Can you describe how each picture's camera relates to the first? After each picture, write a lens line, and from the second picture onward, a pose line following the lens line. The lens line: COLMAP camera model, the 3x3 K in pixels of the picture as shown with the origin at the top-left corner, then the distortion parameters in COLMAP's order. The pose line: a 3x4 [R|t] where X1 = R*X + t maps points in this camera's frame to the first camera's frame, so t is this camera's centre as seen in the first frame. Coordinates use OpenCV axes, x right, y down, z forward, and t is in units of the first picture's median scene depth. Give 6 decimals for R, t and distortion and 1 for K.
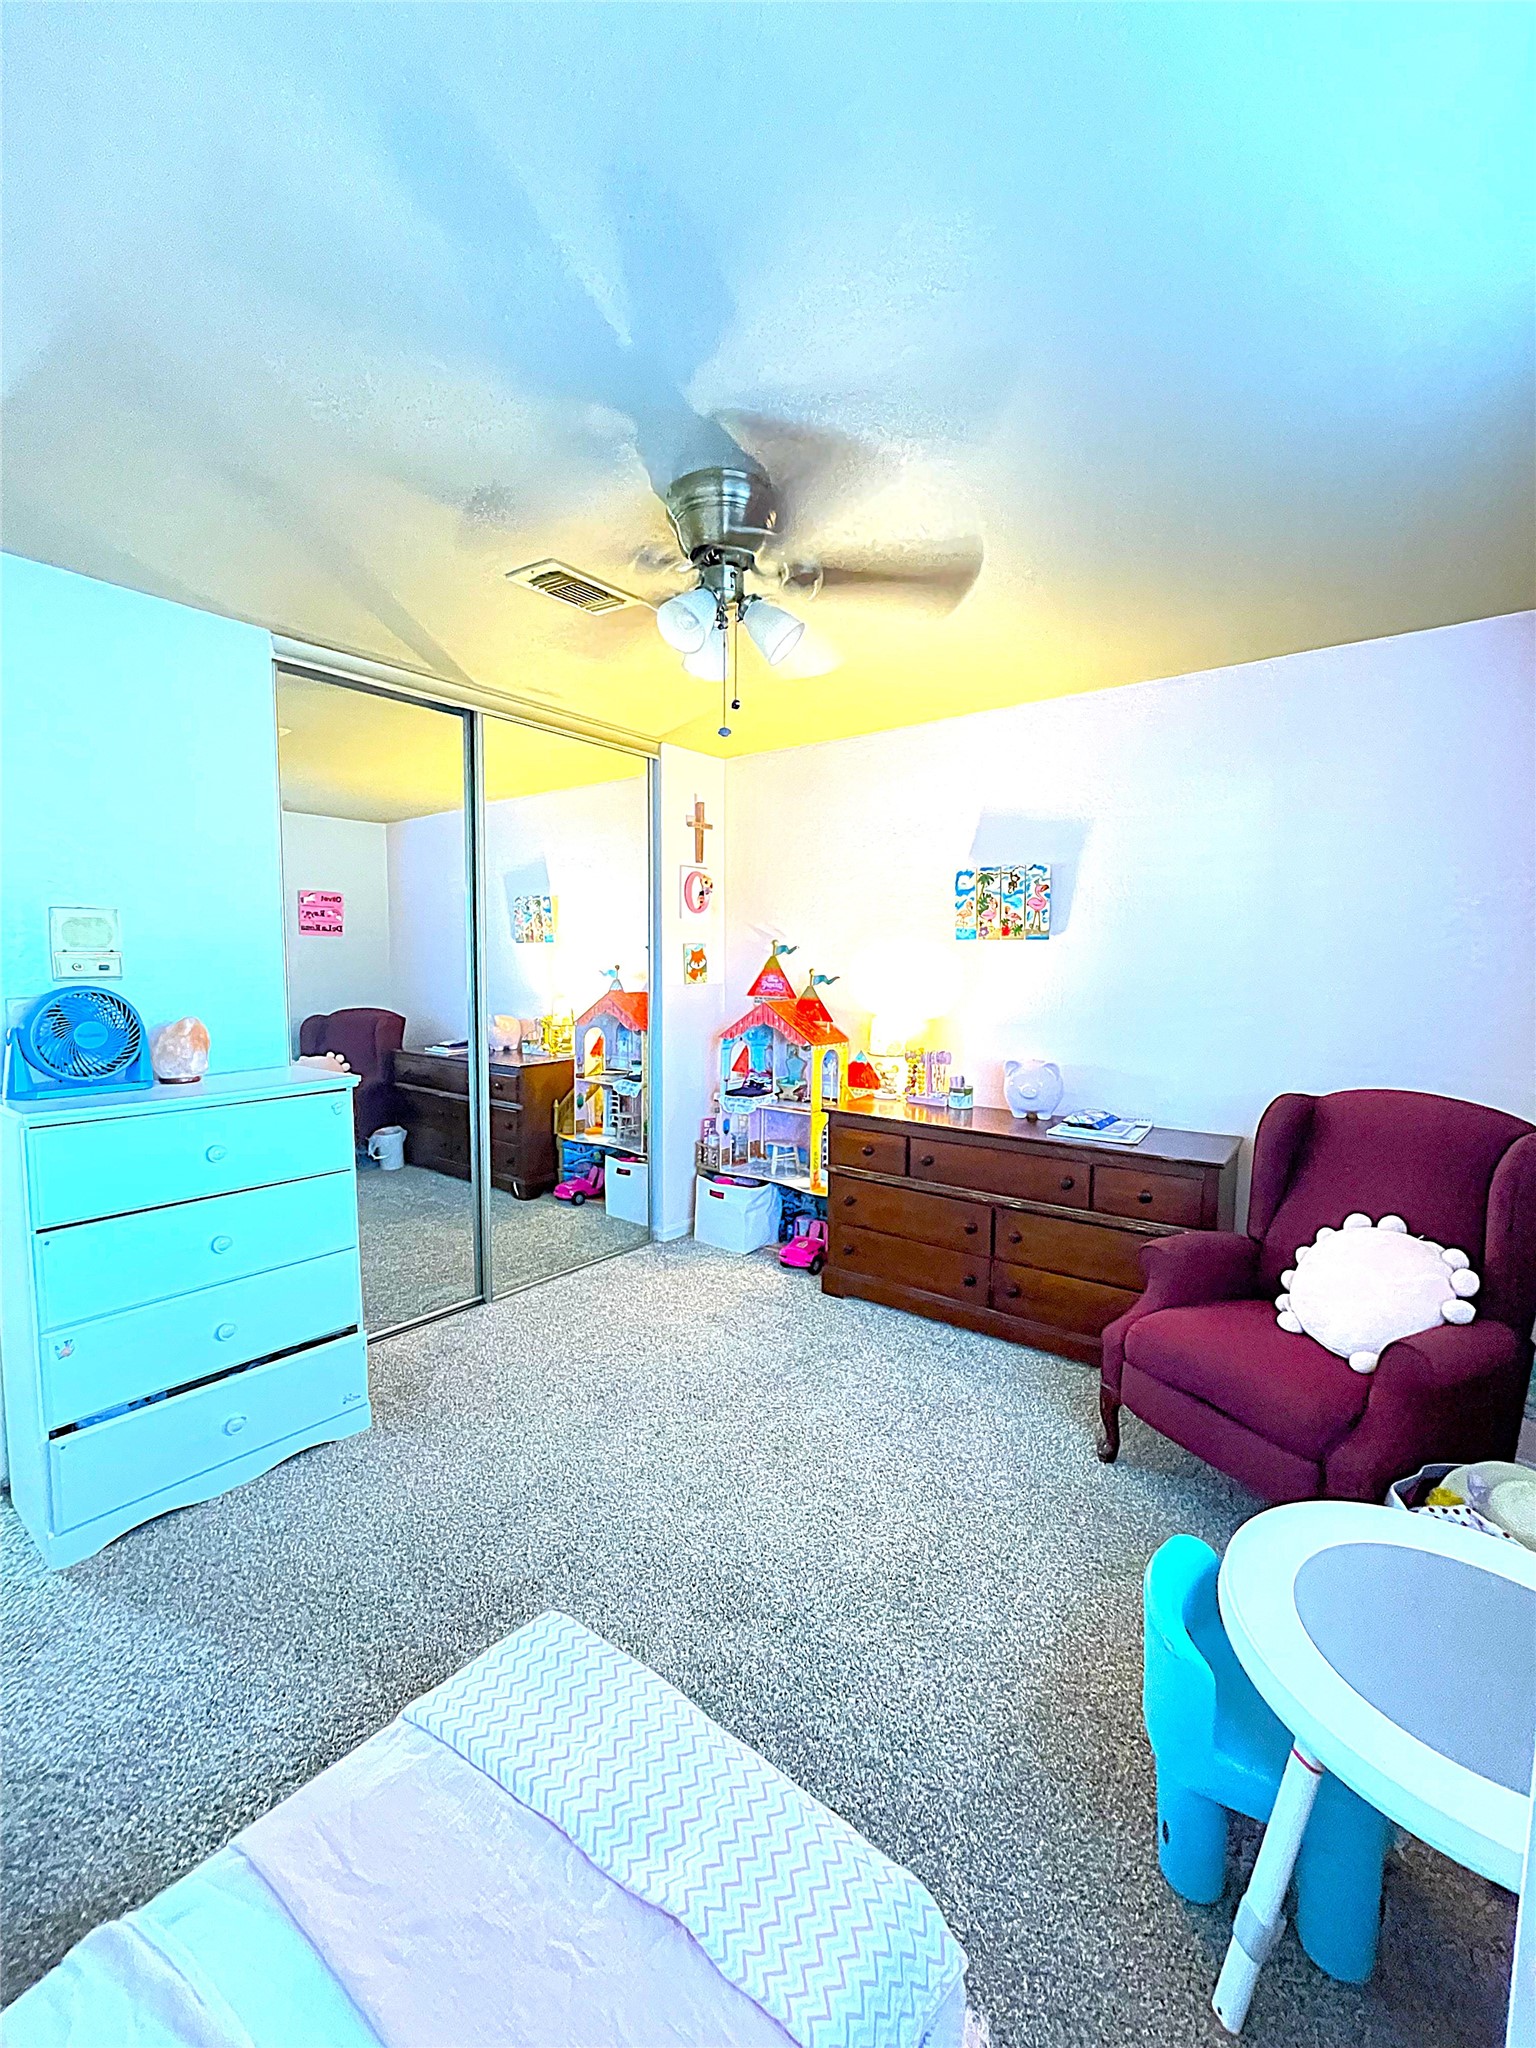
lens RADIAL K [[822.1, 0, 769.8], [0, 822.1, 1023.3], [0, 0, 1]] dist [-0.002938, -0.000748]
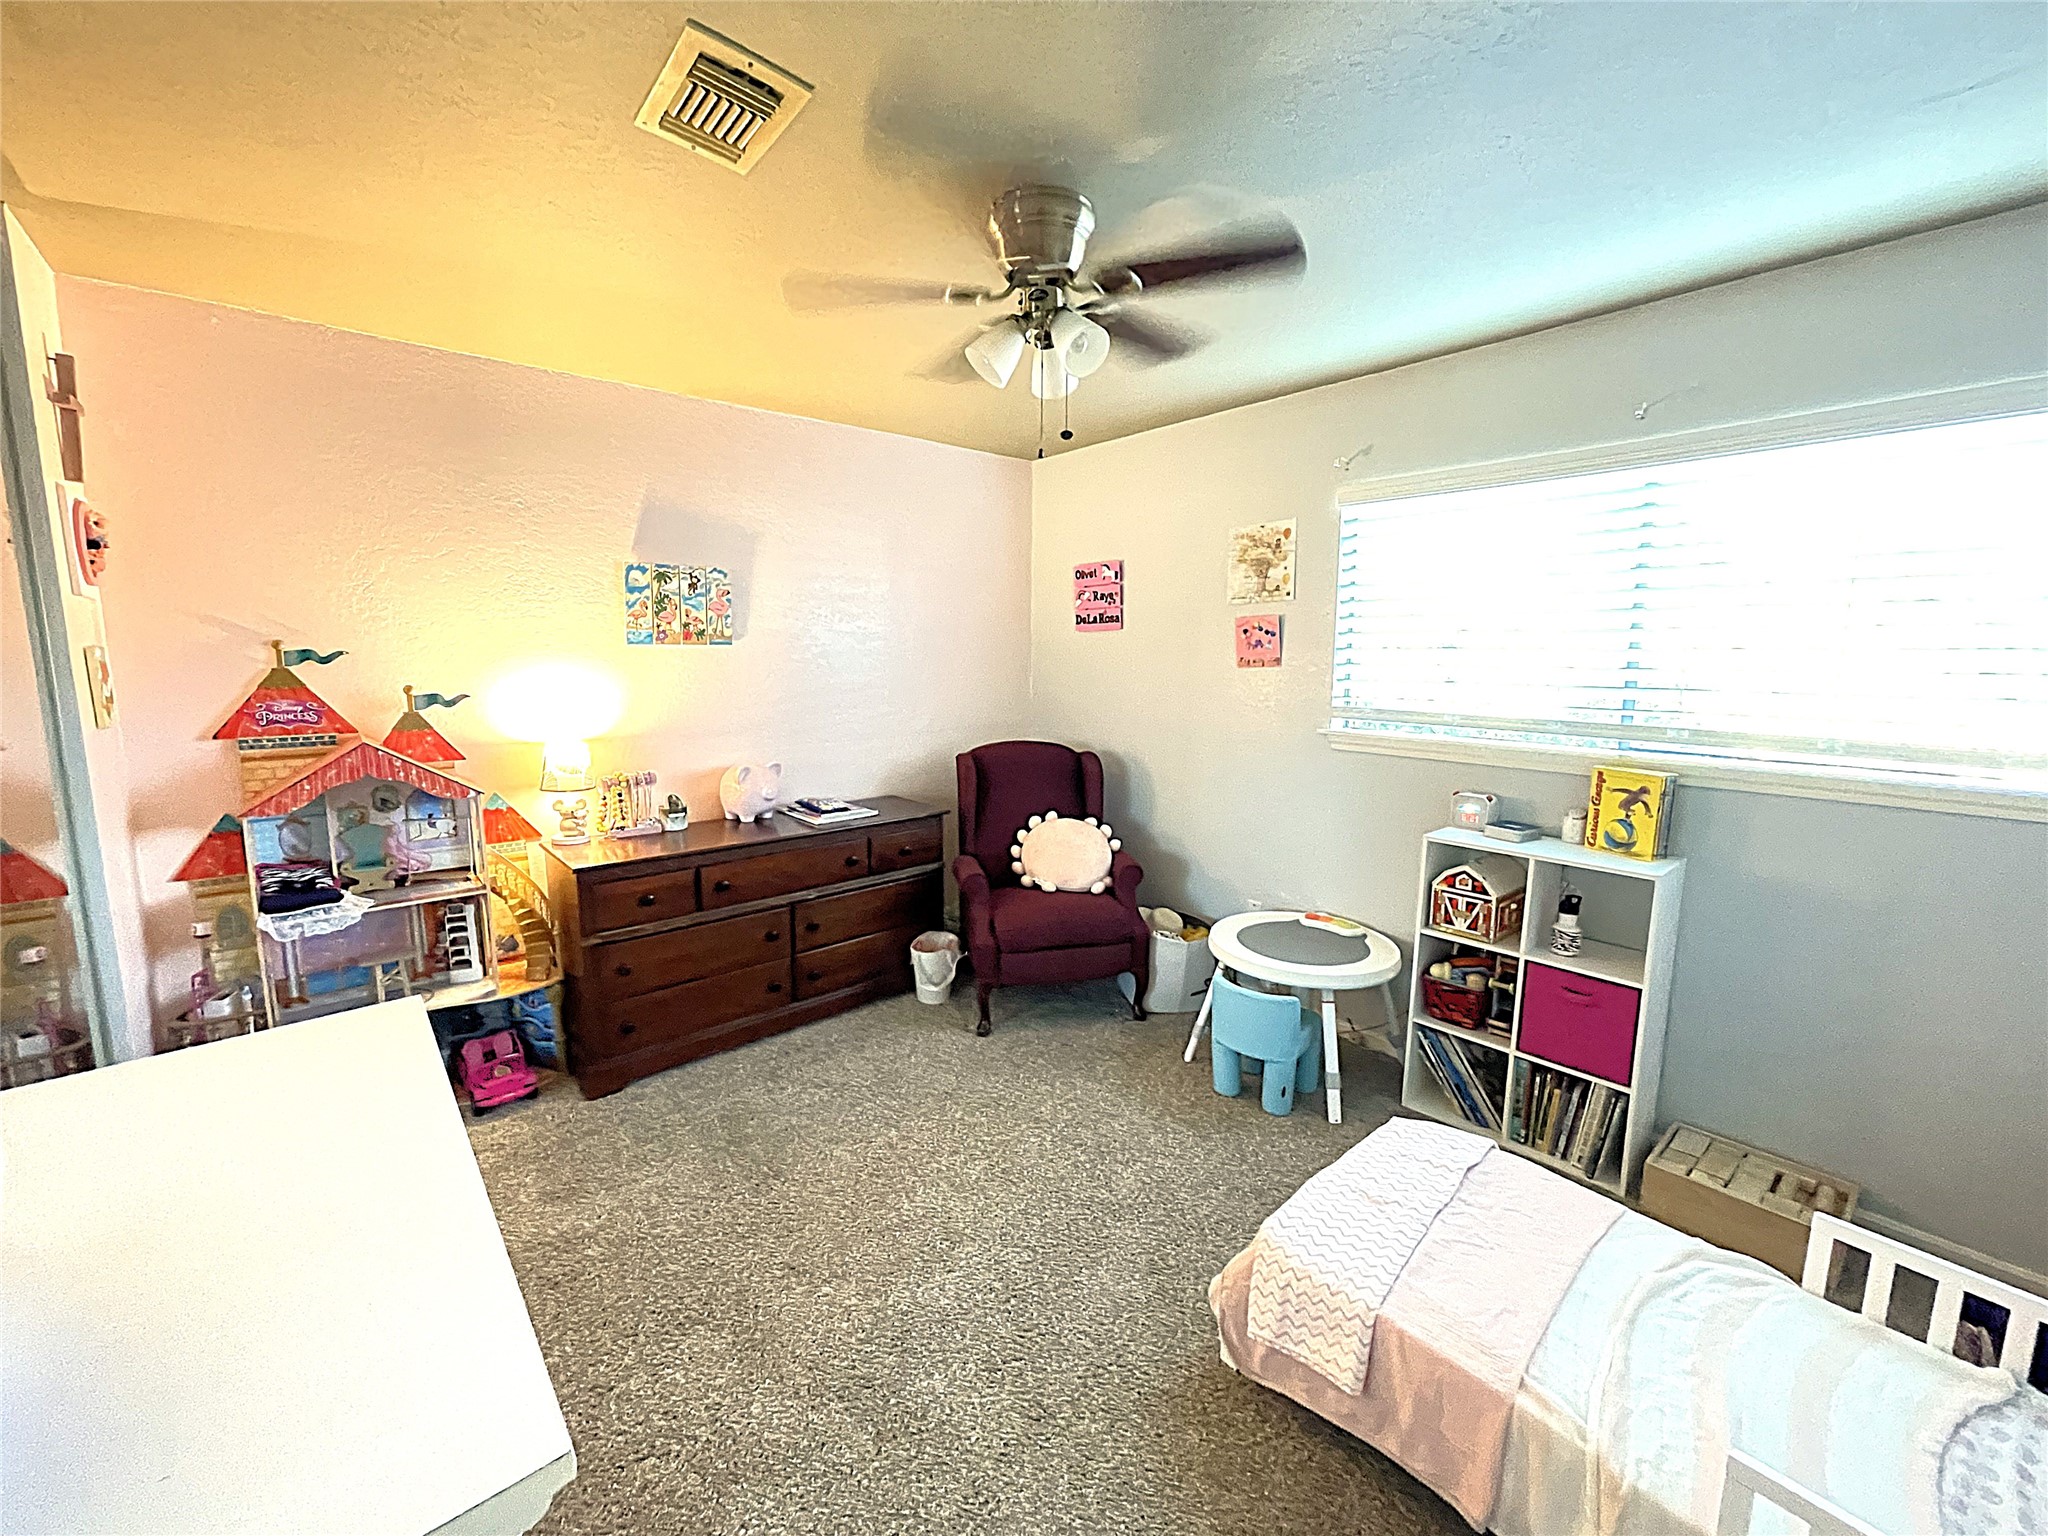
lens RADIAL K [[822.1, 0, 1024.5], [0, 822.1, 765.2], [0, 0, 1]] dist [-0.002938, -0.000748]
pose [[0.205381, -0.143505, 0.968104, -0.573154], [0.079640, 0.988361, 0.129612, -0.056108], [-0.975436, 0.050480, 0.214419, 0.427124]]
